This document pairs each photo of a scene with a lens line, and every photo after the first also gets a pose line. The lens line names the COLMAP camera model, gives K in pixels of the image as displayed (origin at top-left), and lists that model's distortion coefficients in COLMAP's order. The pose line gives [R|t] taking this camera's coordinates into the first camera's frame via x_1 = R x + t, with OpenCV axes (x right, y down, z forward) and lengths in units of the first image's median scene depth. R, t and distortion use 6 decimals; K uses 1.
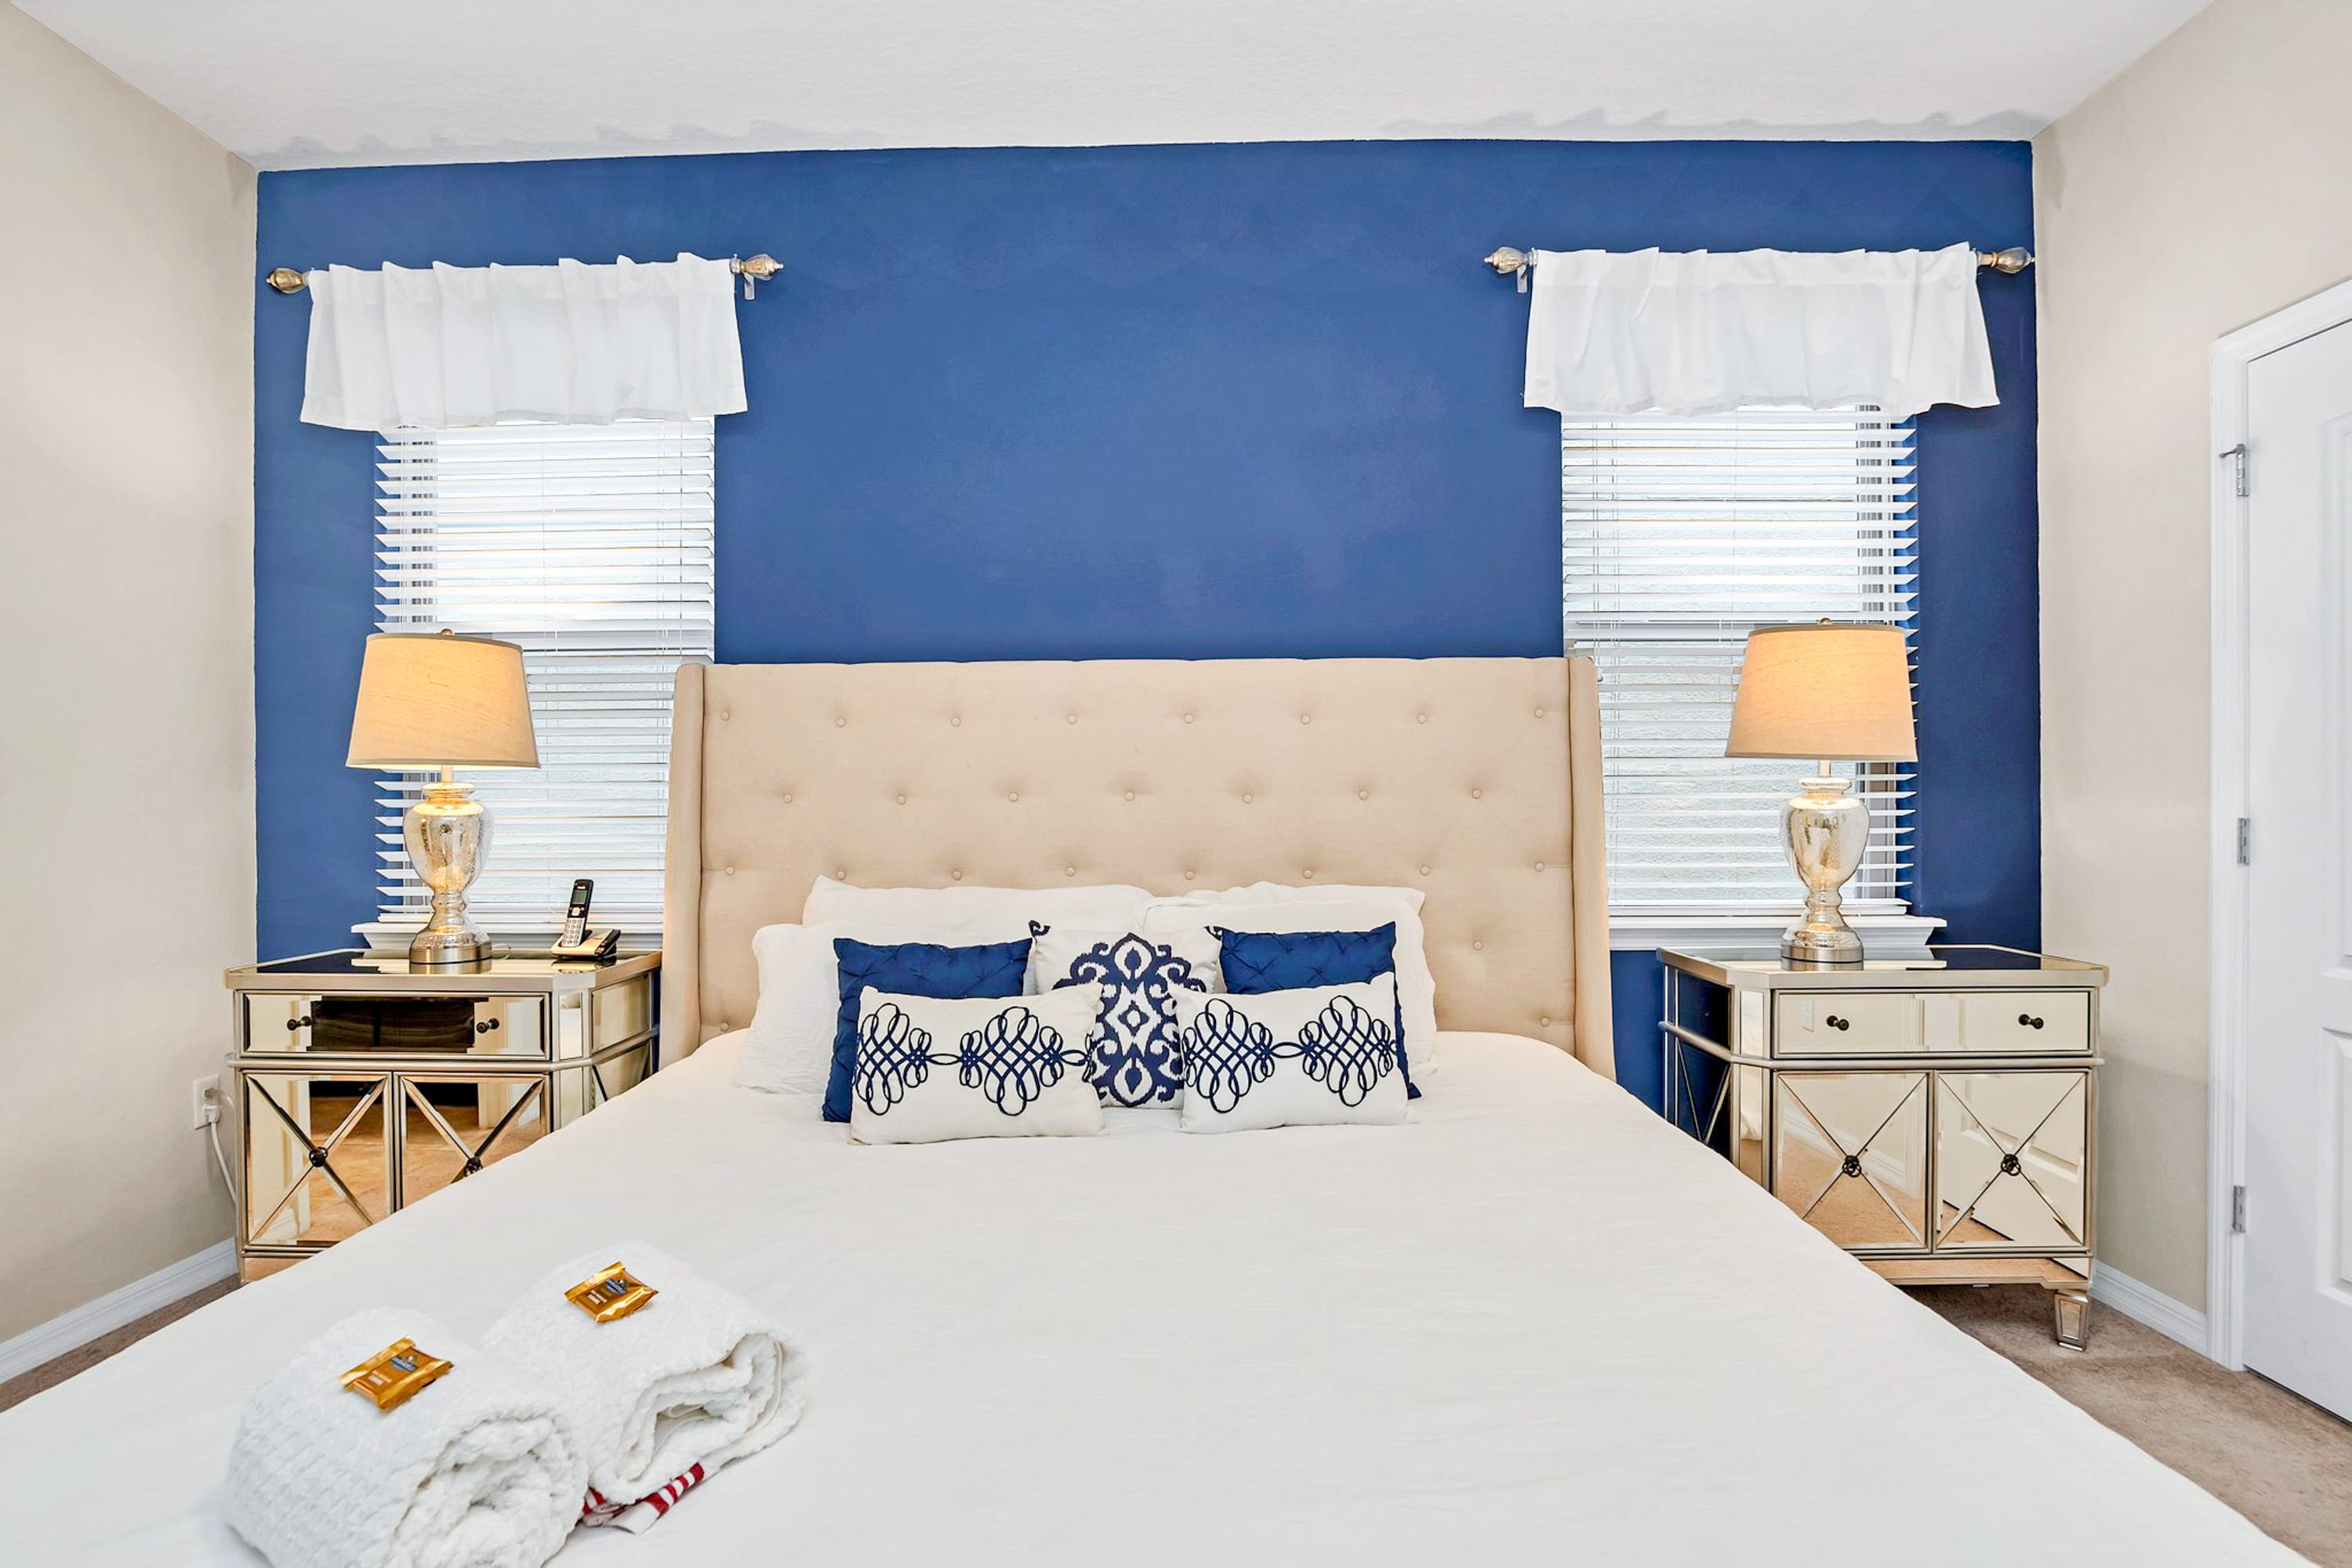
lens RADIAL K [[1160.7, 0, 1176.0], [0, 1160.7, 784.0], [0, 0, 1]] dist [-0.056867, 0.021522]
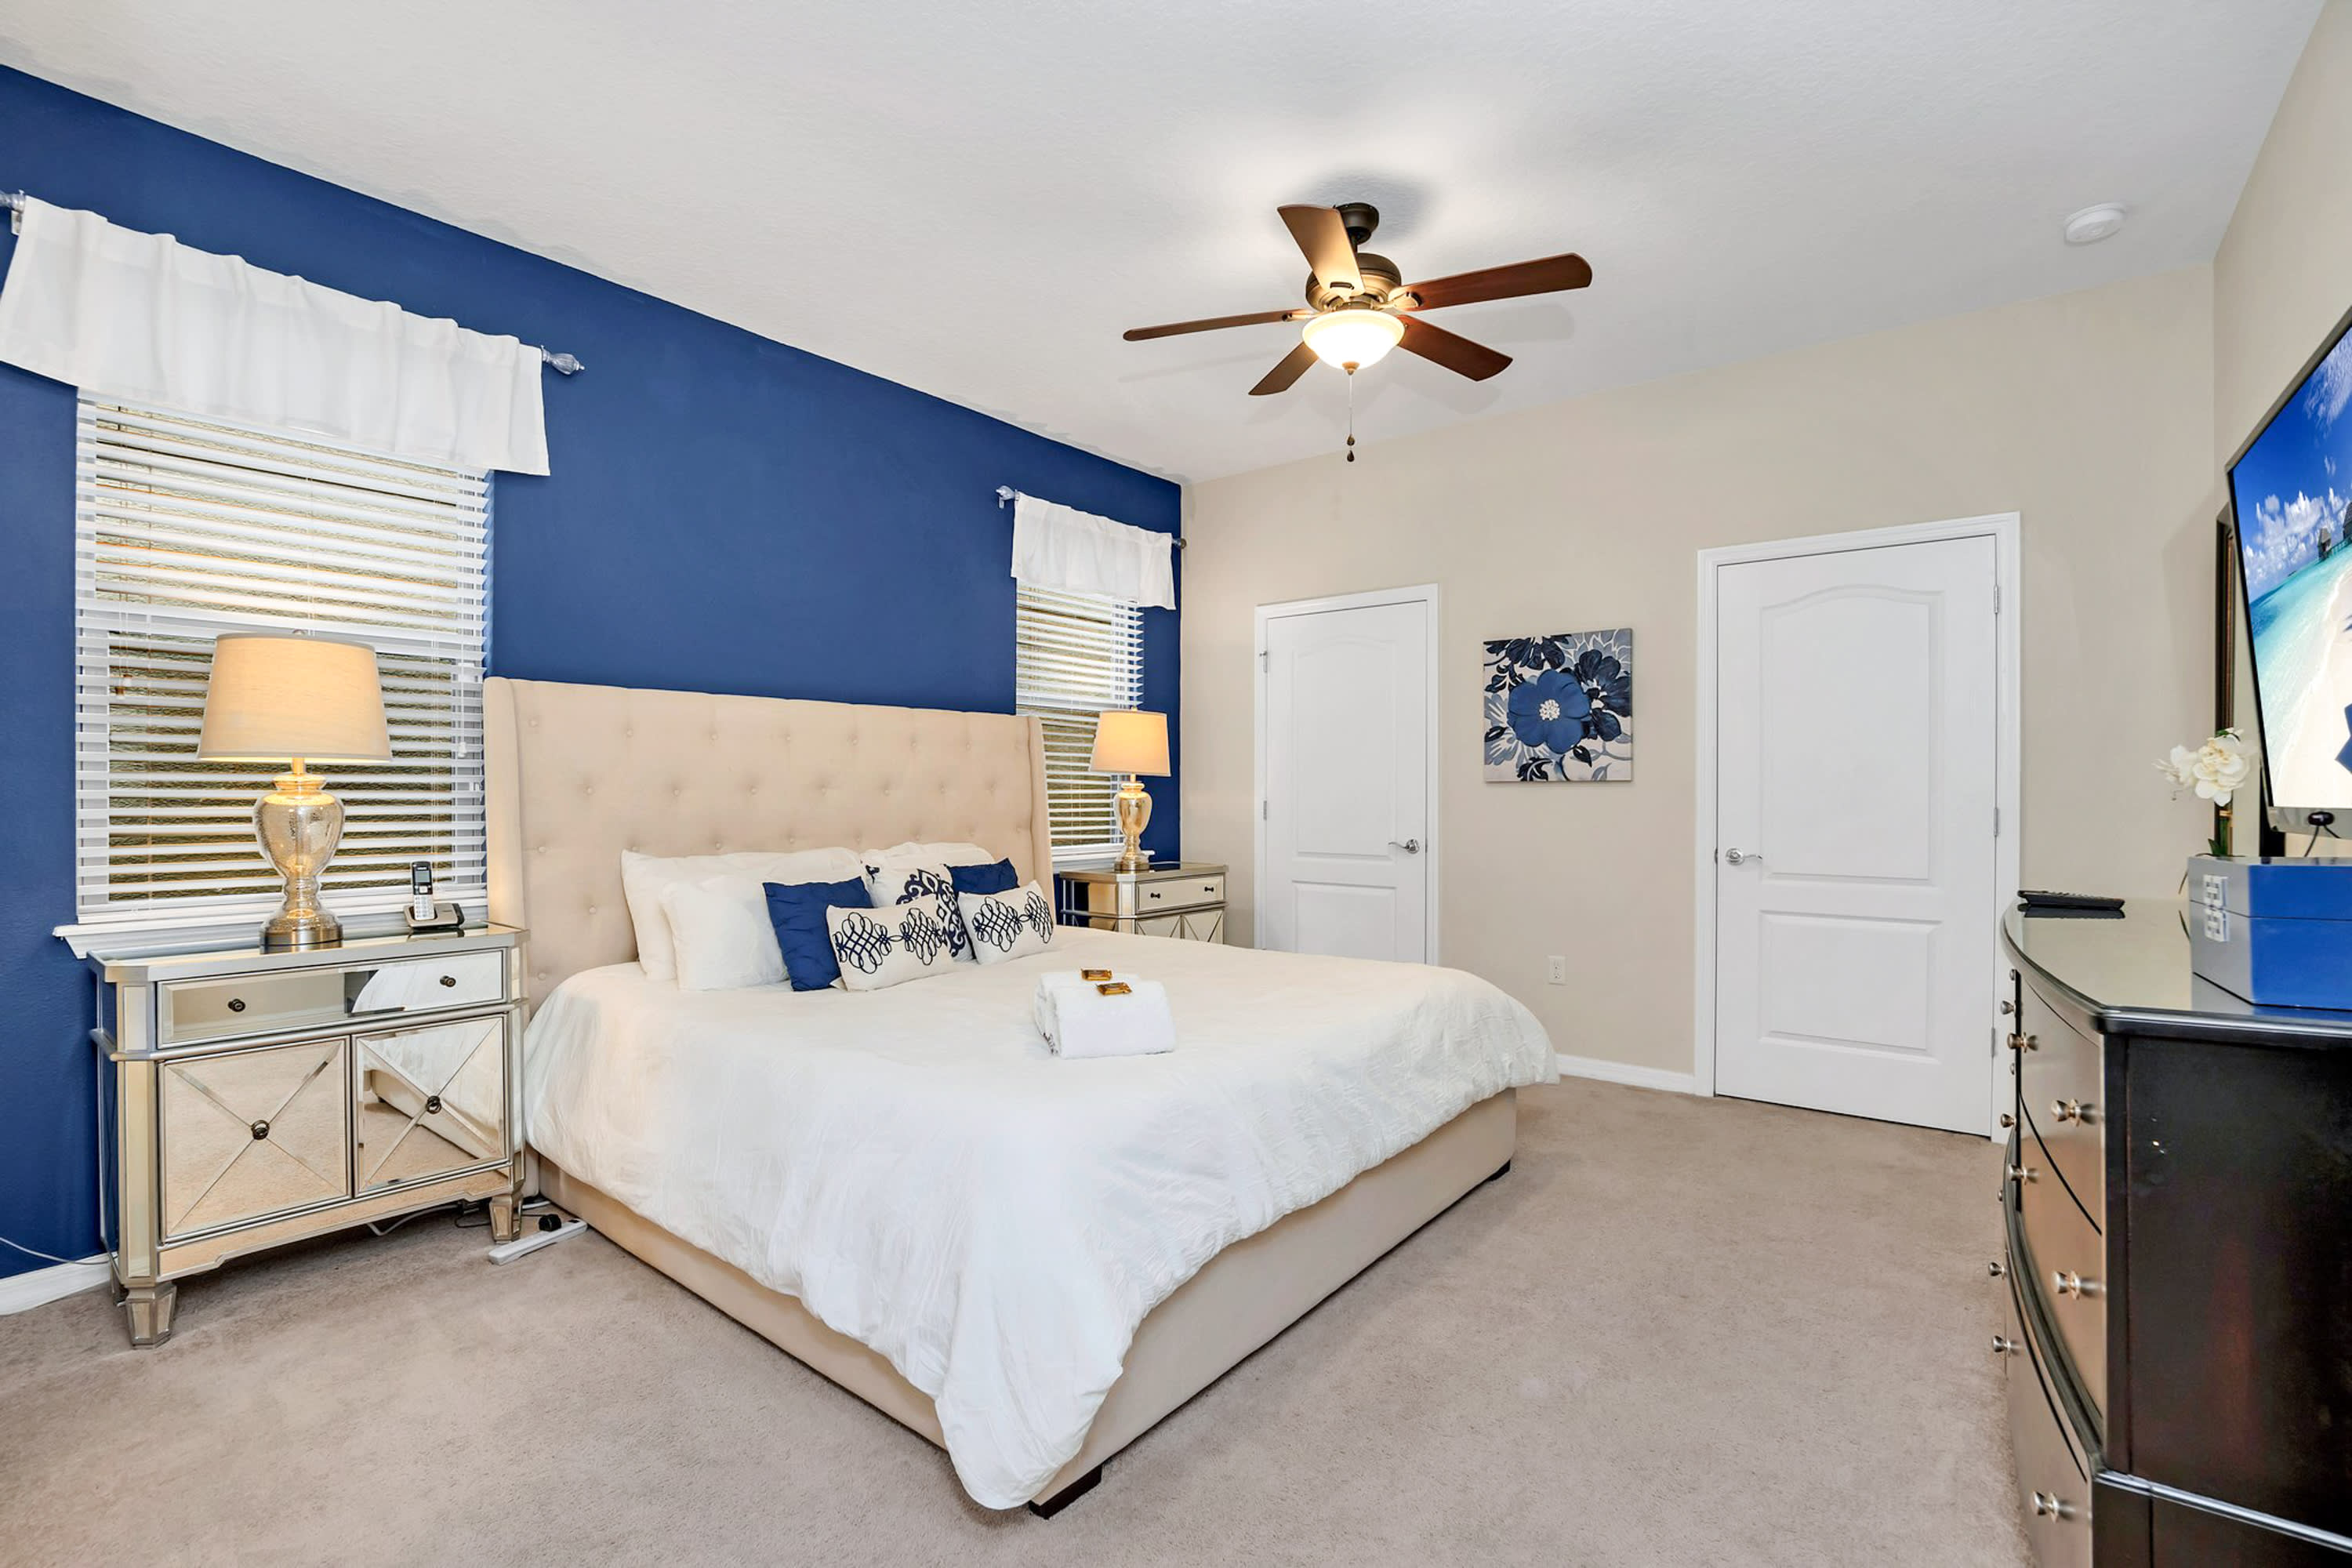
lens RADIAL K [[1101.2, 0, 1176.0], [0, 1101.2, 784.0], [0, 0, 1]] dist [0.001594, 0.000153]
pose [[0.601162, 0.009163, 0.799074, -0.947962], [-0.016696, 0.999860, 0.001095, -0.007162], [-0.798953, -0.013999, 0.601231, -0.266462]]
